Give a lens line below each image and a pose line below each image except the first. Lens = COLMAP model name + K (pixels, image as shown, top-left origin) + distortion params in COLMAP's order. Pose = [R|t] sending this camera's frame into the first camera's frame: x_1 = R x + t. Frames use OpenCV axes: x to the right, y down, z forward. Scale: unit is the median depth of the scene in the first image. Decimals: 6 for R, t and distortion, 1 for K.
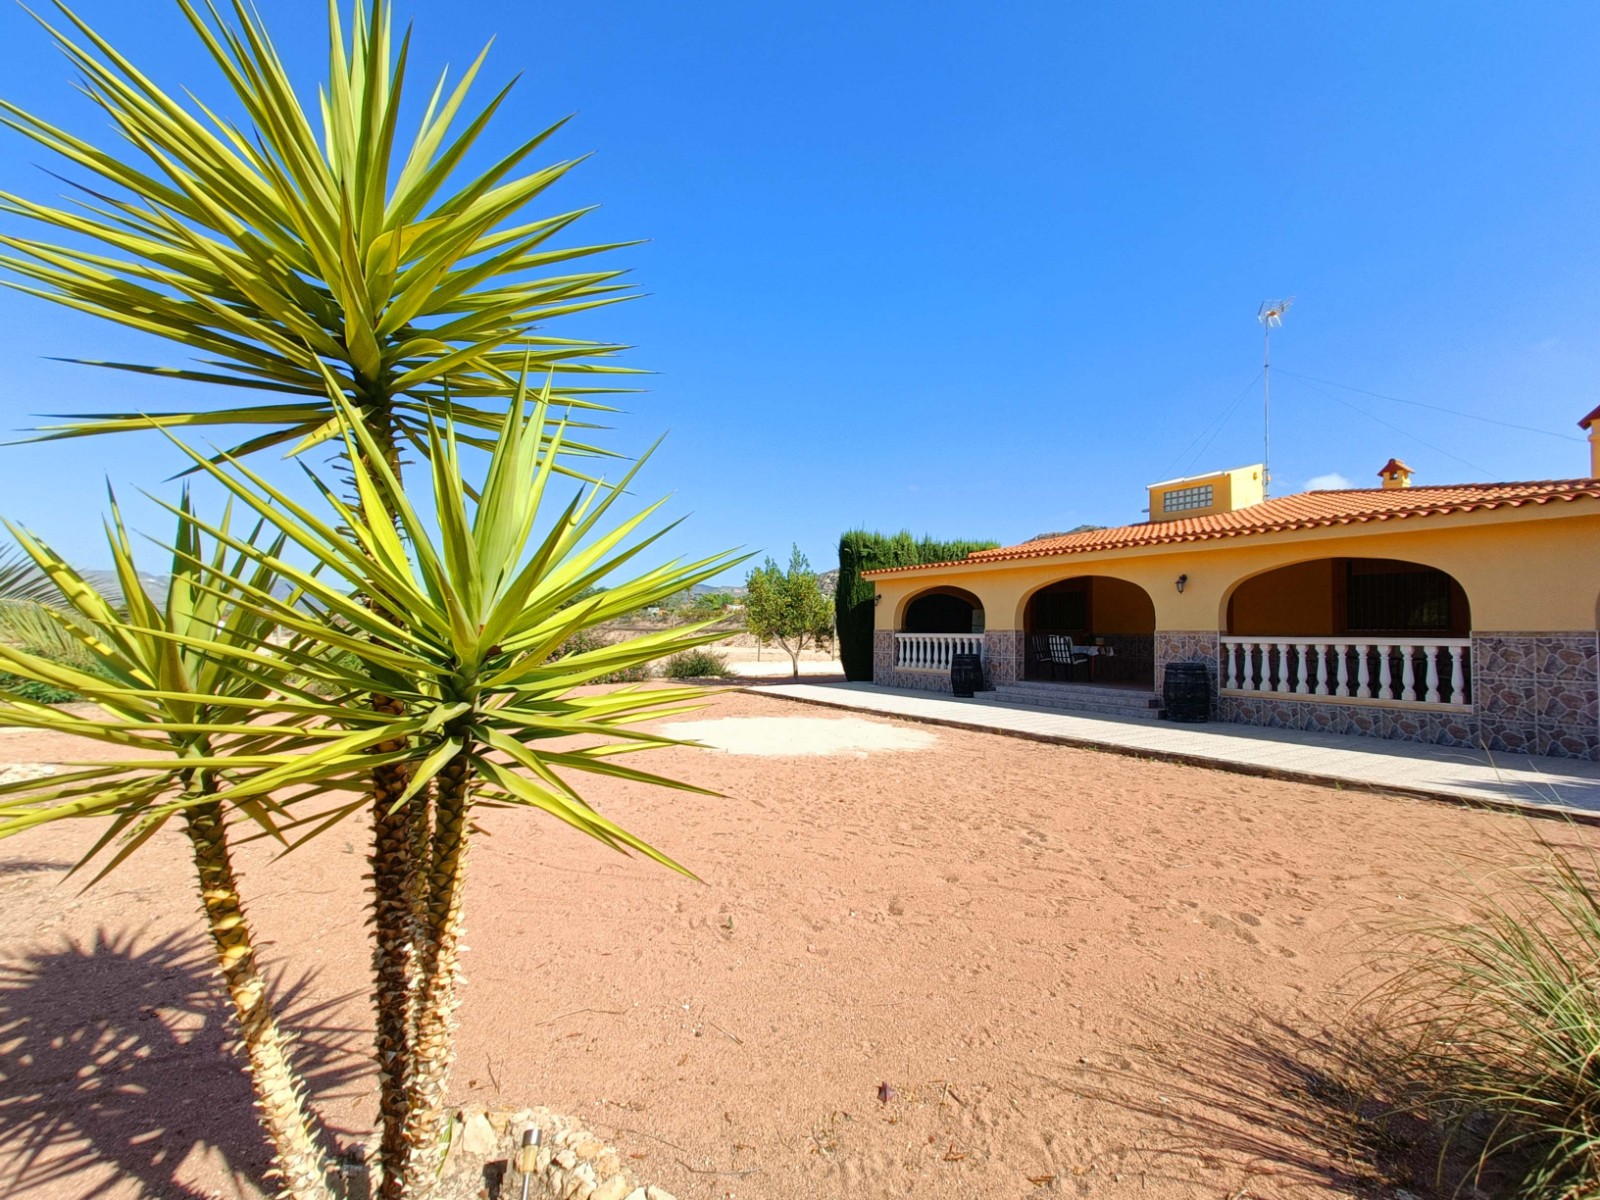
lens RADIAL K [[699.2, 0, 788.6], [0, 699.2, 595.6], [0, 0, 1]] dist [-0.008314, 0.000536]
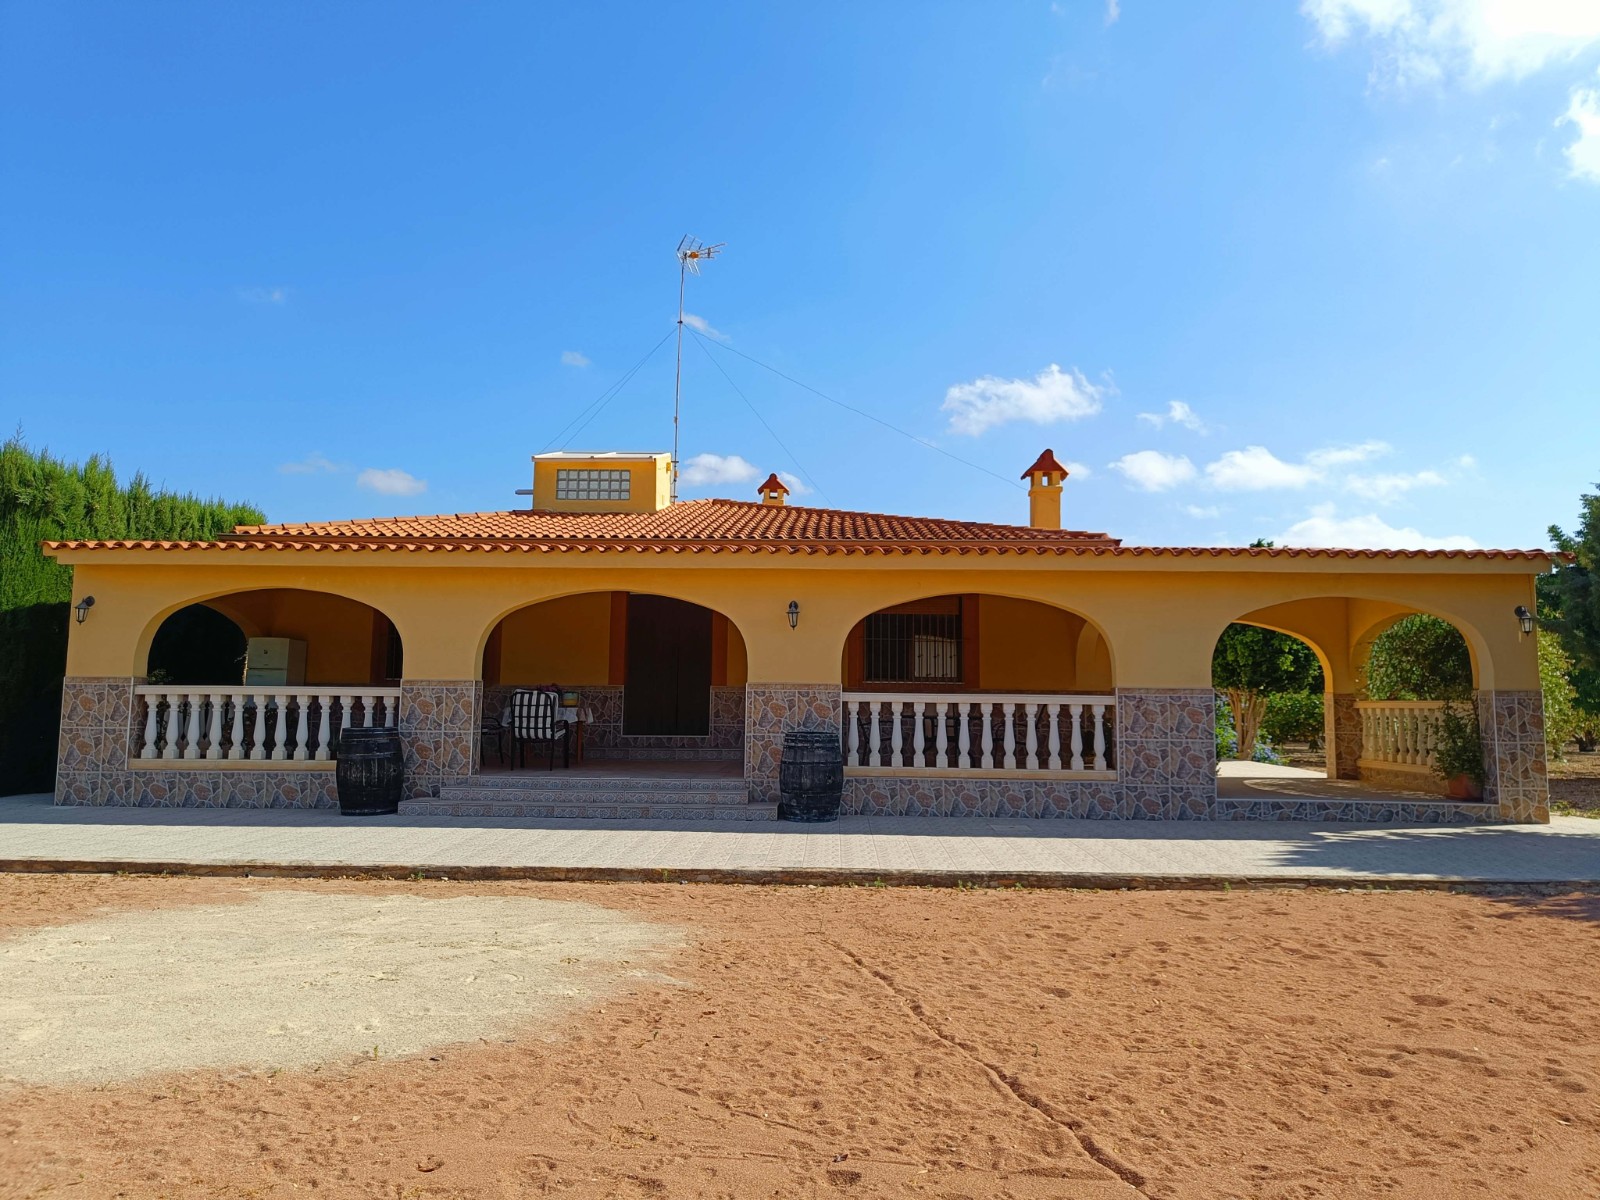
lens RADIAL K [[1097.6, 0, 803.1], [0, 1097.6, 599.2], [0, 0, 1]] dist [0.020344, -0.013116]
pose [[0.566643, 0.063748, 0.821494, -0.237499], [-0.048225, 0.997859, -0.044170, 0.011672], [-0.822551, -0.014588, 0.568504, 0.306640]]
